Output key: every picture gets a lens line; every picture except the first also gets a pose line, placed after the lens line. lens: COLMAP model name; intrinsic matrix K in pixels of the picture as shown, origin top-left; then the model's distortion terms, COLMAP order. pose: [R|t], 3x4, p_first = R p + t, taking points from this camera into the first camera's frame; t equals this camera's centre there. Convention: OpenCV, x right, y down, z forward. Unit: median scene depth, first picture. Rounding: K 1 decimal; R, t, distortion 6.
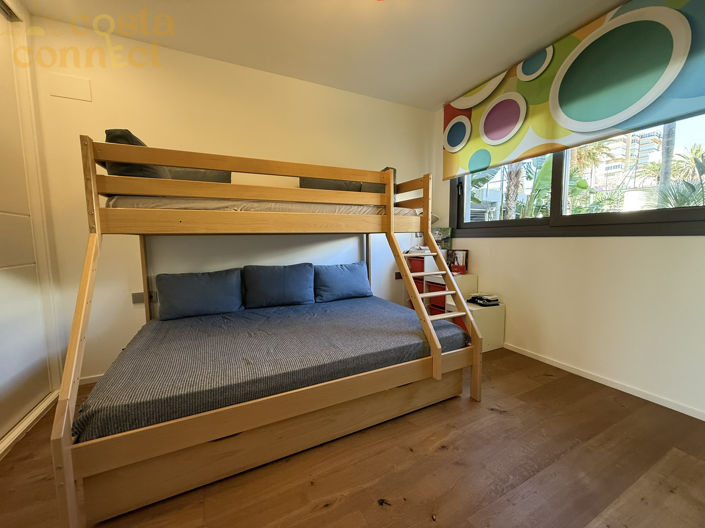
lens RADIAL K [[281.4, 0, 349.1], [0, 281.4, 265.9], [0, 0, 1]] dist [0.001997, 0.000108]
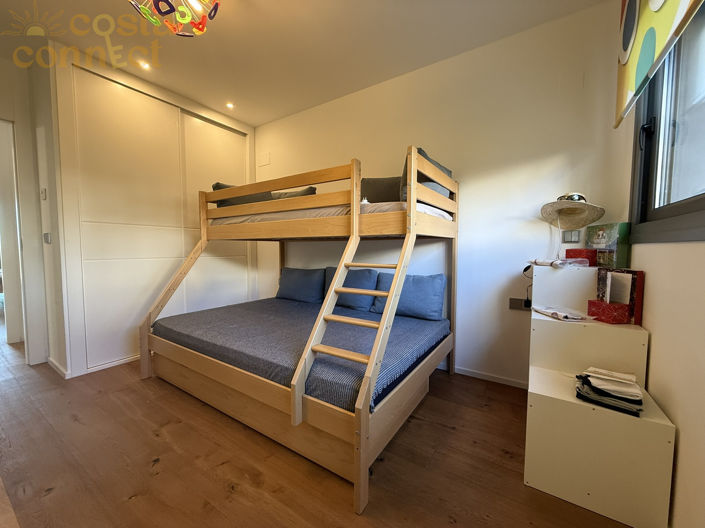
lens RADIAL K [[281.4, 0, 350.1], [0, 281.4, 263.4], [0, 0, 1]] dist [0.001997, 0.000108]
pose [[0.509224, 0.064805, -0.858191, 0.780372], [-0.093421, 0.995431, 0.019736, -0.050676], [0.855549, 0.070123, 0.512951, 0.532420]]
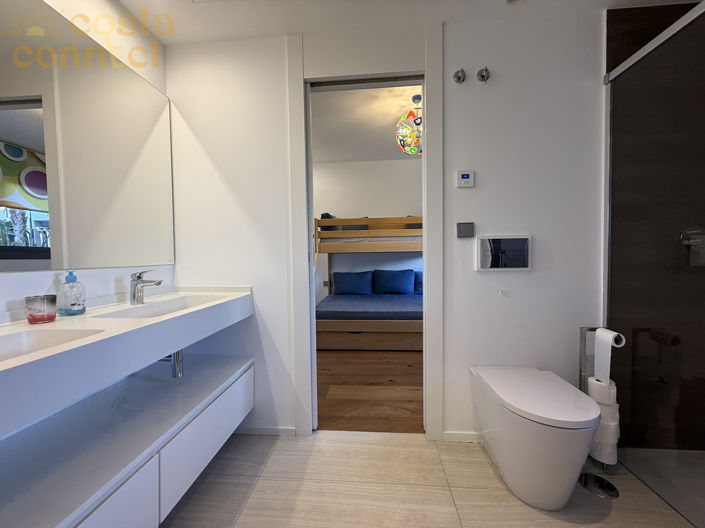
lens RADIAL K [[281.4, 0, 351.1], [0, 281.4, 265.0], [0, 0, 1]] dist [0.001997, 0.000108]
pose [[0.864971, 0.014753, -0.501604, 0.447471], [-0.044027, 0.997944, -0.046570, 0.066827], [0.499886, 0.062366, 0.863843, -0.700707]]
